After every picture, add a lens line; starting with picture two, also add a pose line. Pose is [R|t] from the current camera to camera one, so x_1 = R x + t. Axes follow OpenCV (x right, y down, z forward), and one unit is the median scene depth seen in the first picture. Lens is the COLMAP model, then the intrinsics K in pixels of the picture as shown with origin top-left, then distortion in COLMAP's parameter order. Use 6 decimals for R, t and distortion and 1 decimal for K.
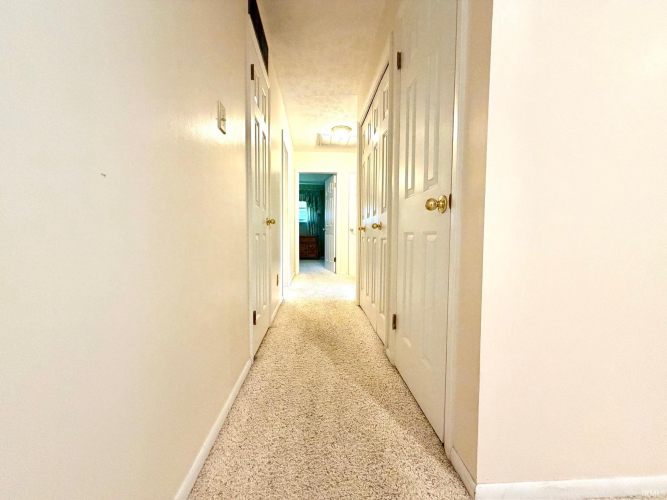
lens RADIAL K [[265.7, 0, 333.1], [0, 265.7, 249.0], [0, 0, 1]] dist [0.000809, -0.000127]
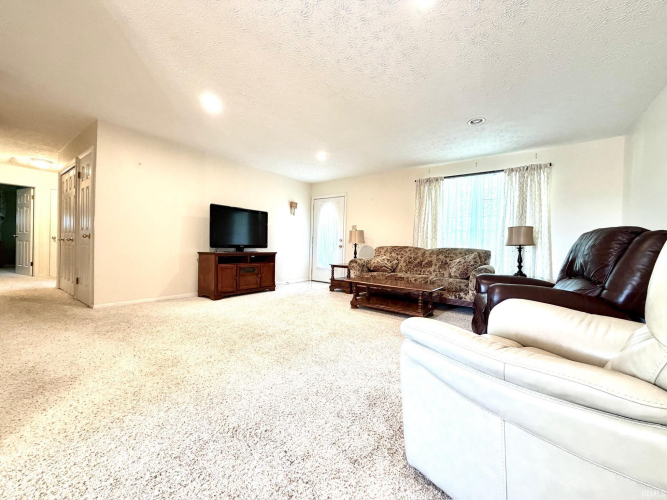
lens RADIAL K [[265.7, 0, 334.8], [0, 265.7, 255.3], [0, 0, 1]] dist [0.000809, -0.000127]
pose [[0.639723, 0.003391, 0.768598, -0.037491], [0.010029, 0.999868, -0.012759, 0.030336], [-0.768540, 0.015871, 0.639604, -0.692753]]
